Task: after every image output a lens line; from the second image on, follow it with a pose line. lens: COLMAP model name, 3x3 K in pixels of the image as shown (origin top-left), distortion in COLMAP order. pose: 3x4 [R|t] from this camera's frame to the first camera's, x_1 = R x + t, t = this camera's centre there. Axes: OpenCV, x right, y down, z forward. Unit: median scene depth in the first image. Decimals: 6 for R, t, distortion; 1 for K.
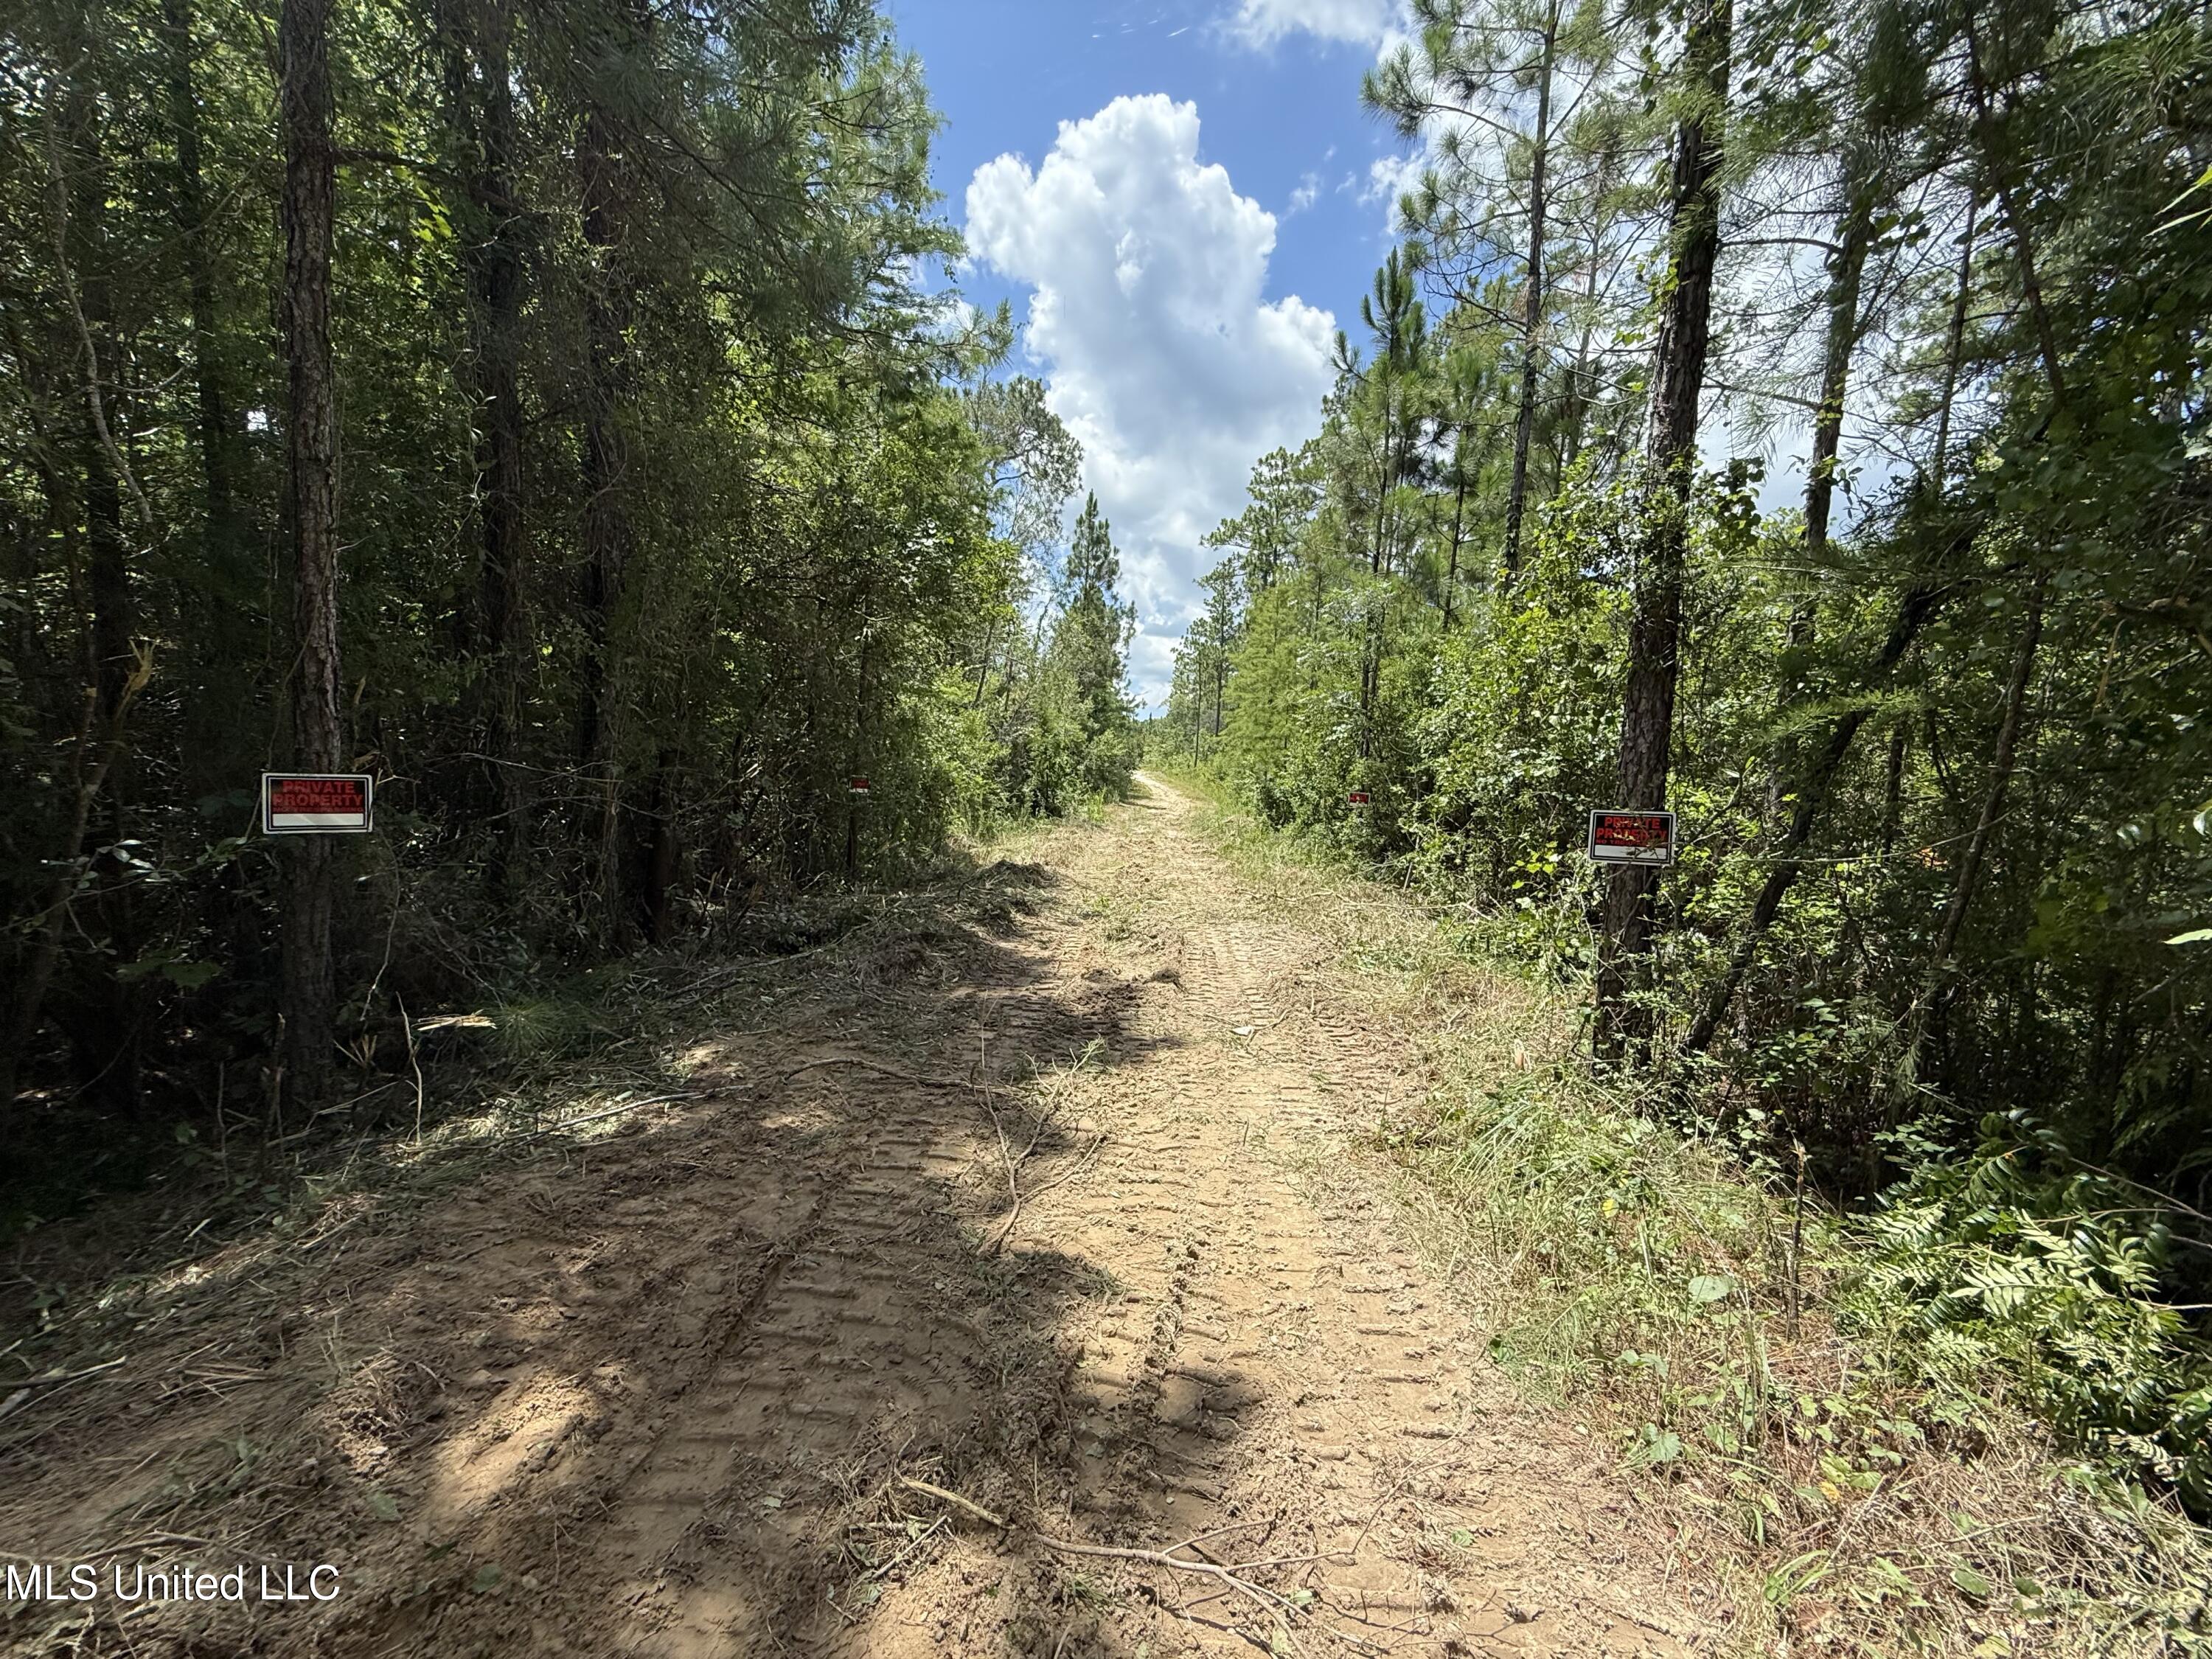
lens RADIAL K [[885.2, 0, 1087.1], [0, 885.2, 832.0], [0, 0, 1]] dist [-0.015456, 0.000070]
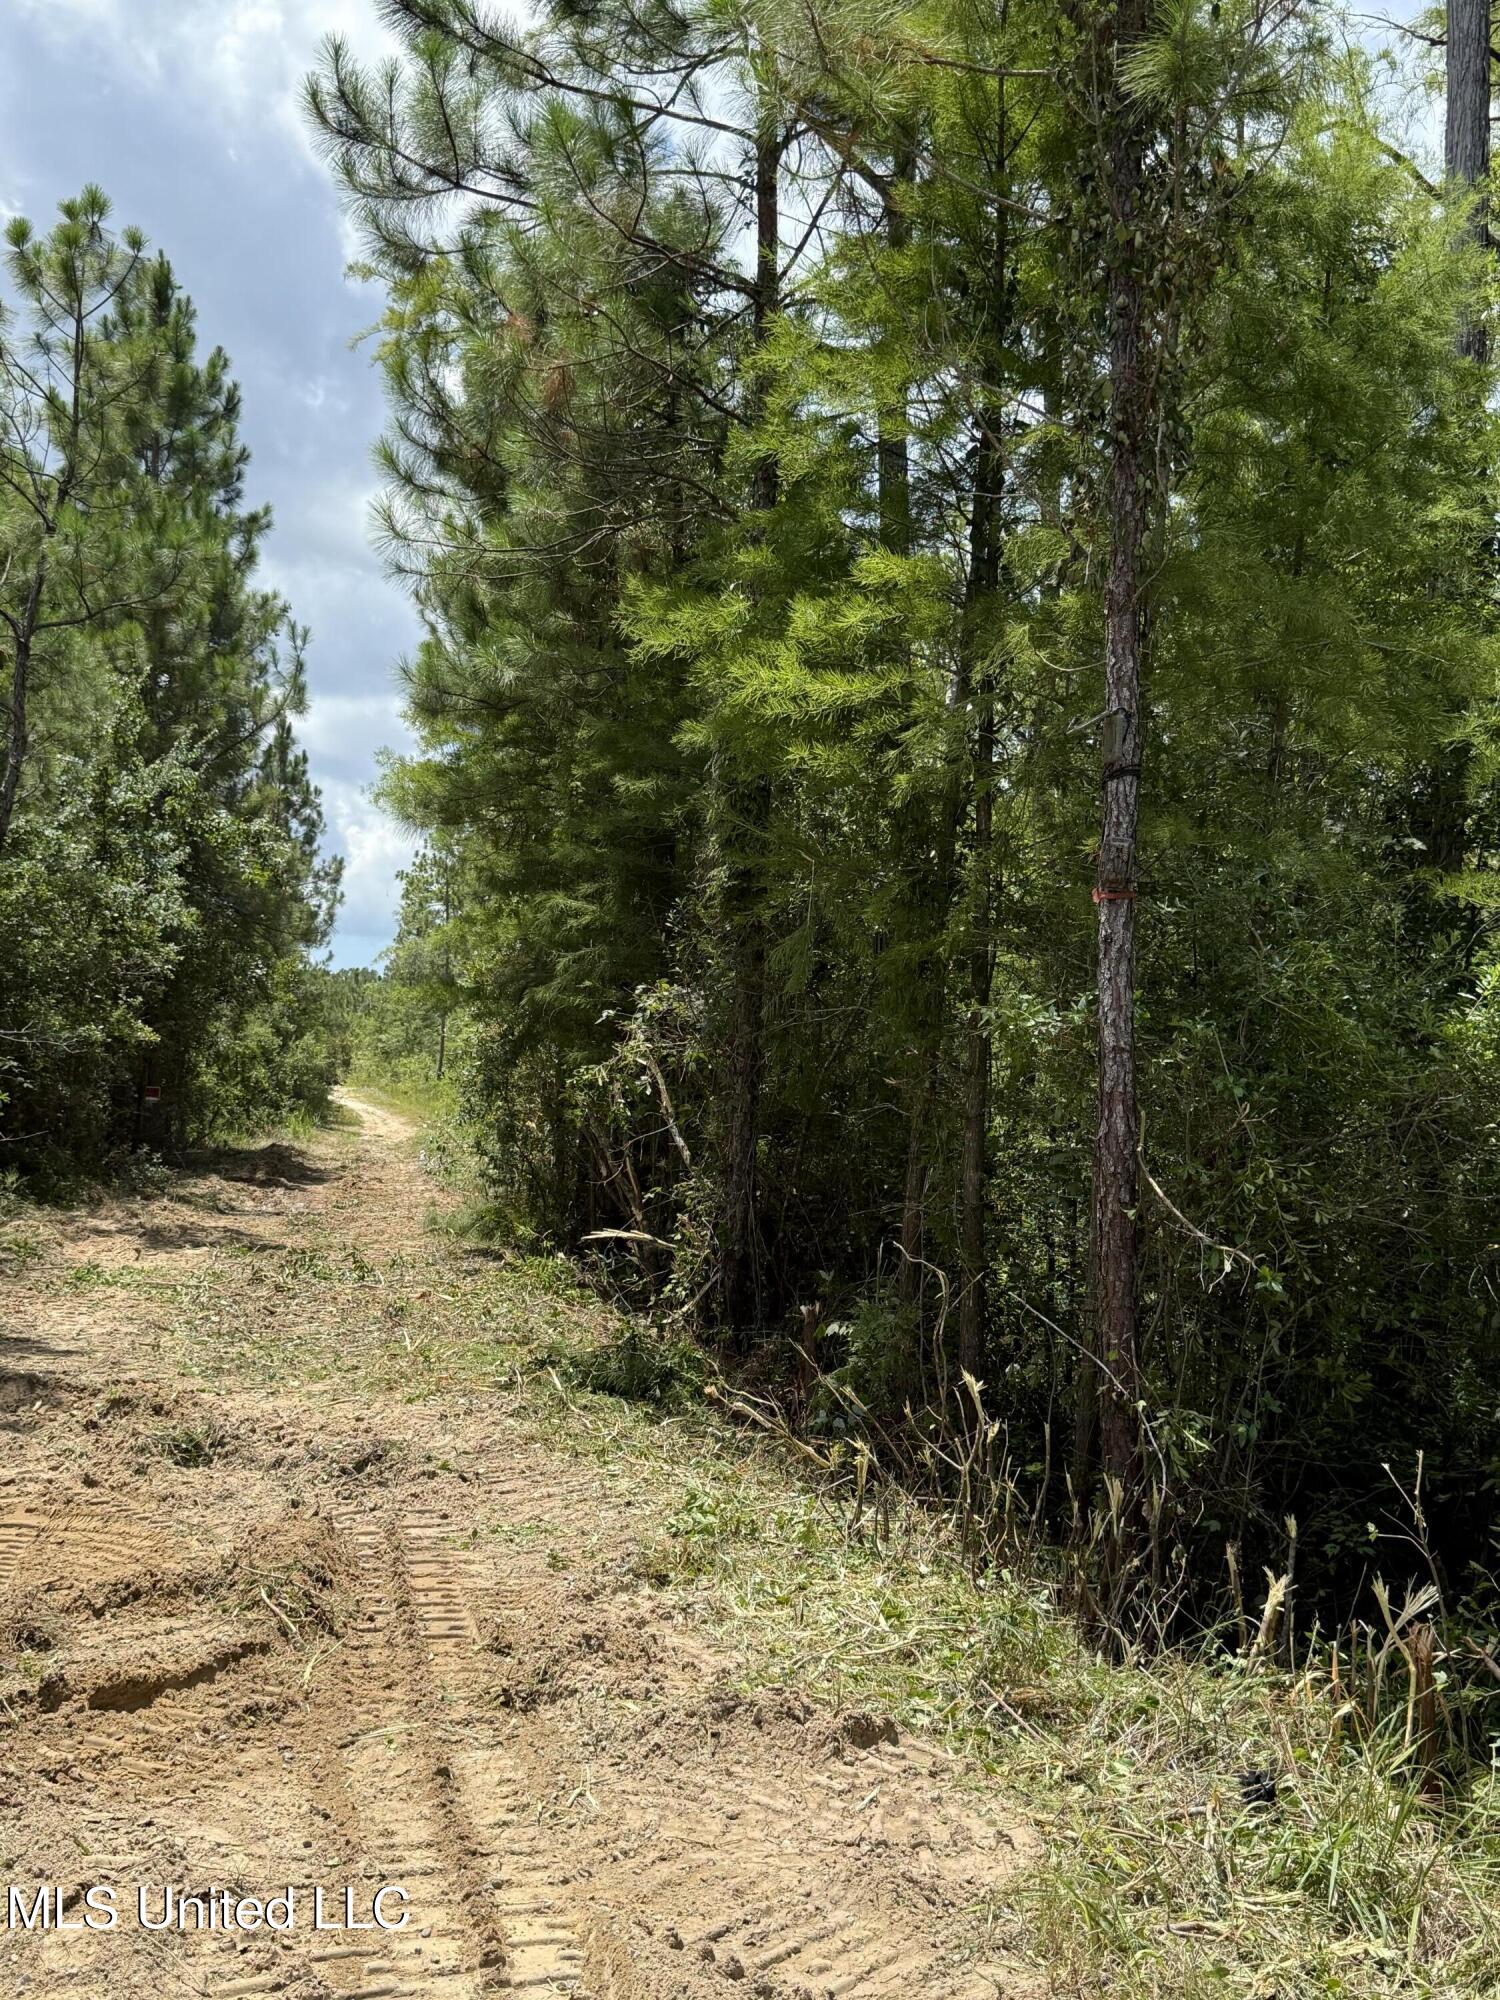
lens RADIAL K [[2169.8, 0, 753.4], [0, 2169.8, 999.0], [0, 0, 1]] dist [0.175115, 0.000000]
pose [[0.967812, 0.021765, 0.250732, -0.149662], [0.006076, 0.993942, -0.109734, 0.130288], [-0.251602, 0.107725, 0.961817, -1.811410]]
